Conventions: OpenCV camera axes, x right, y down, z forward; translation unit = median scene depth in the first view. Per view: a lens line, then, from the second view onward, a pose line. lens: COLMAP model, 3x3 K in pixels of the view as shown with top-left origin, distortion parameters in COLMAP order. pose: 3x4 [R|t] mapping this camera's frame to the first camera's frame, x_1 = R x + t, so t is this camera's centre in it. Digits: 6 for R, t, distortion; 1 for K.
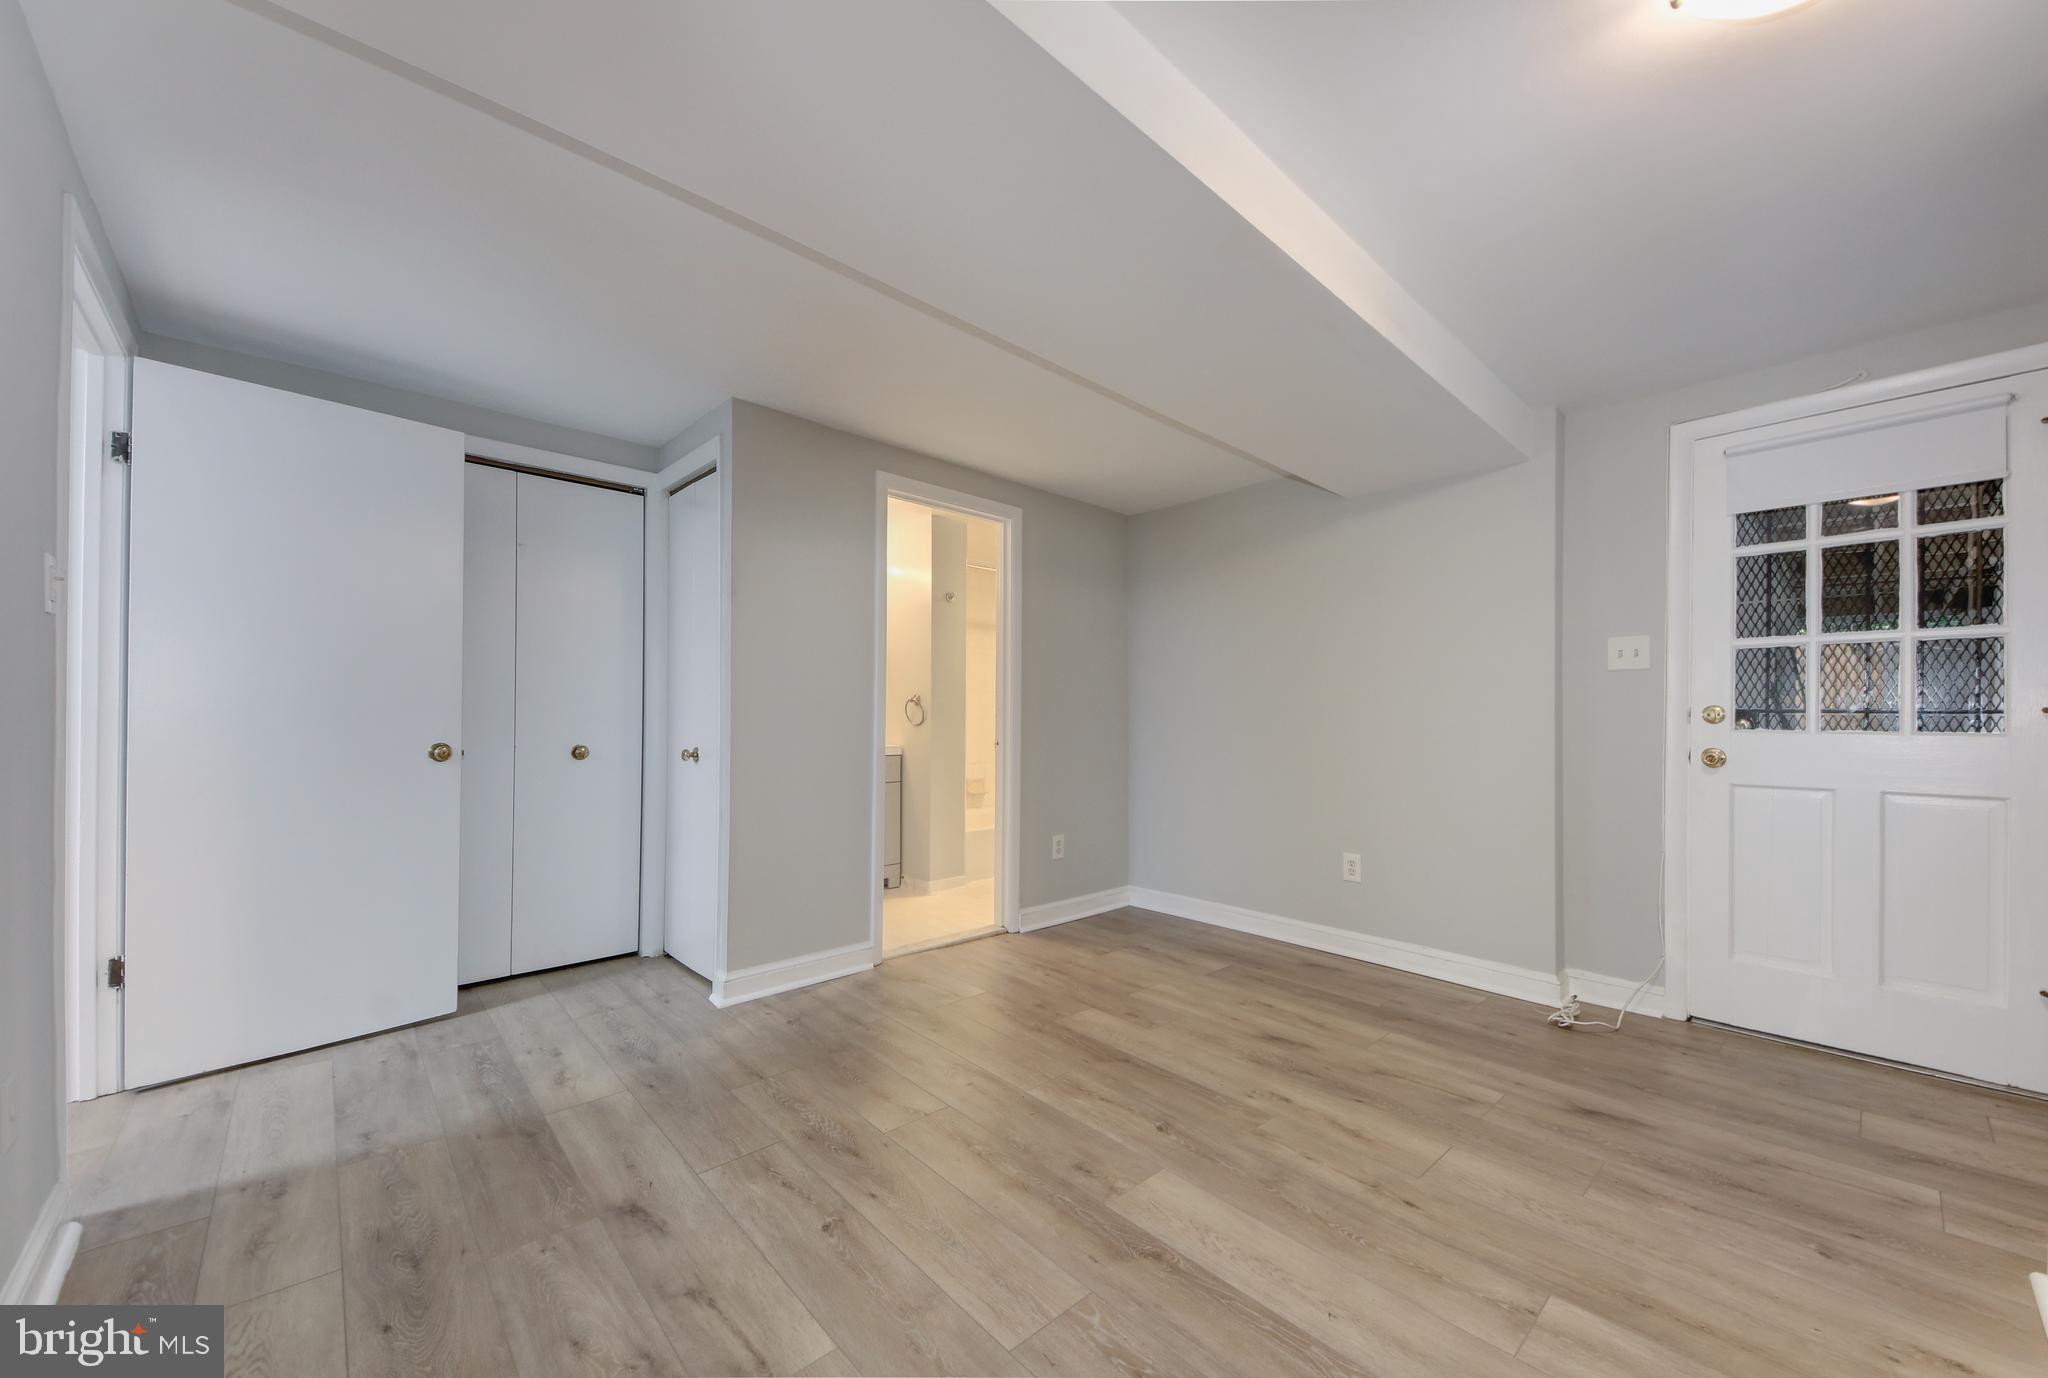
lens RADIAL K [[777.6, 0, 1039.7], [0, 777.6, 709.4], [0, 0, 1]] dist [0.063637, -0.033070]
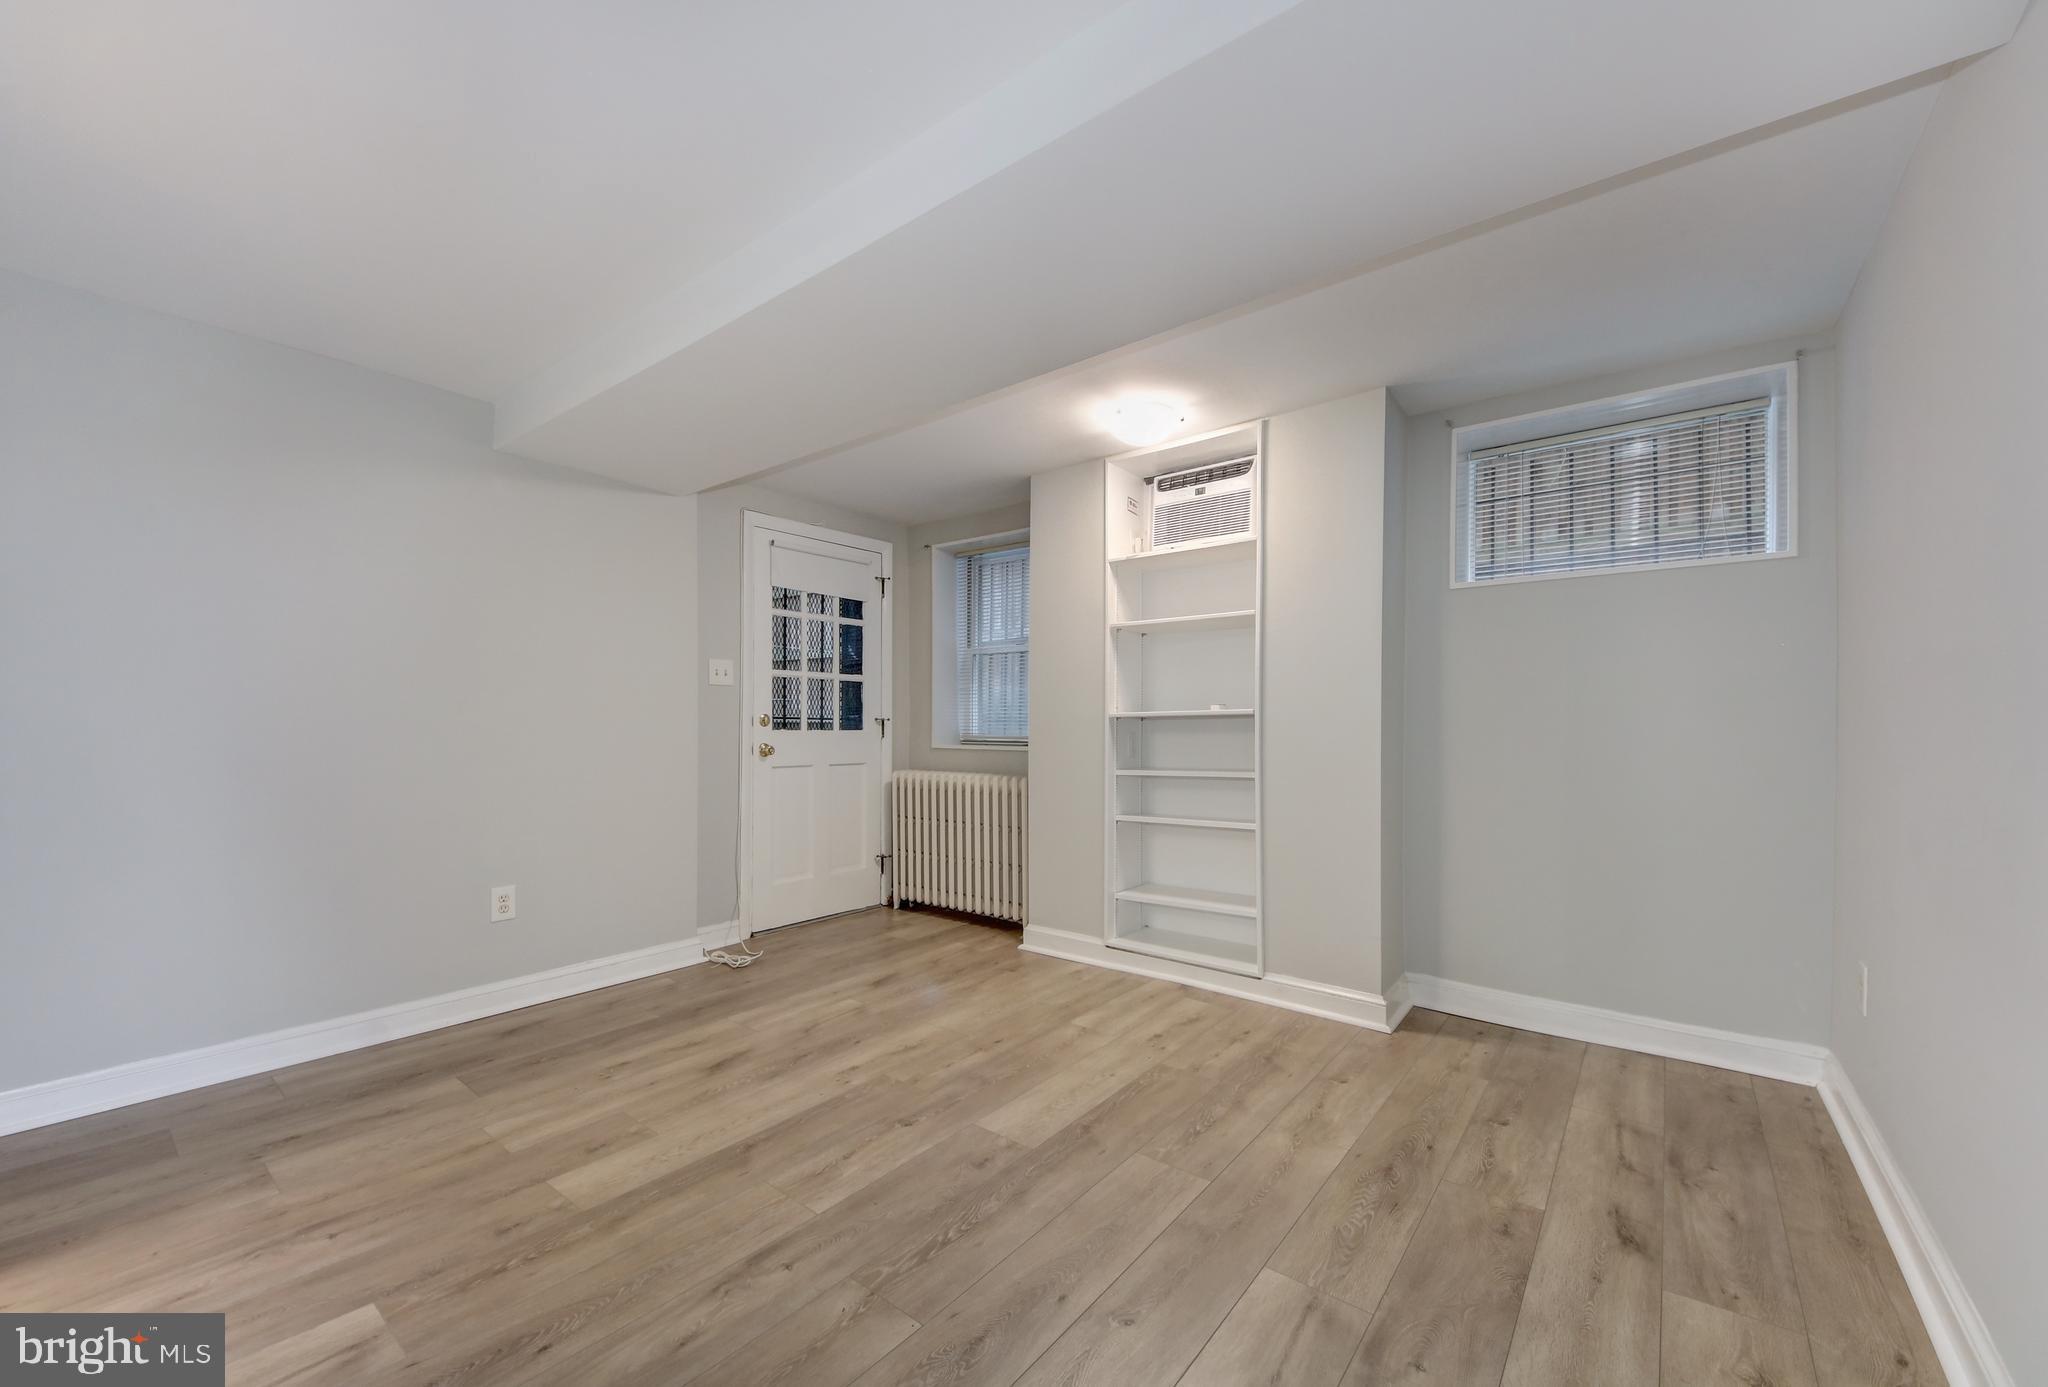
lens RADIAL K [[777.6, 0, 1039.7], [0, 777.6, 713.9], [0, 0, 1]] dist [0.063637, -0.033070]
pose [[-0.158967, 0.009482, 0.987238, -0.687241], [-0.016163, 0.999795, -0.012205, 0.004546], [-0.987152, -0.017897, -0.158781, 0.770457]]
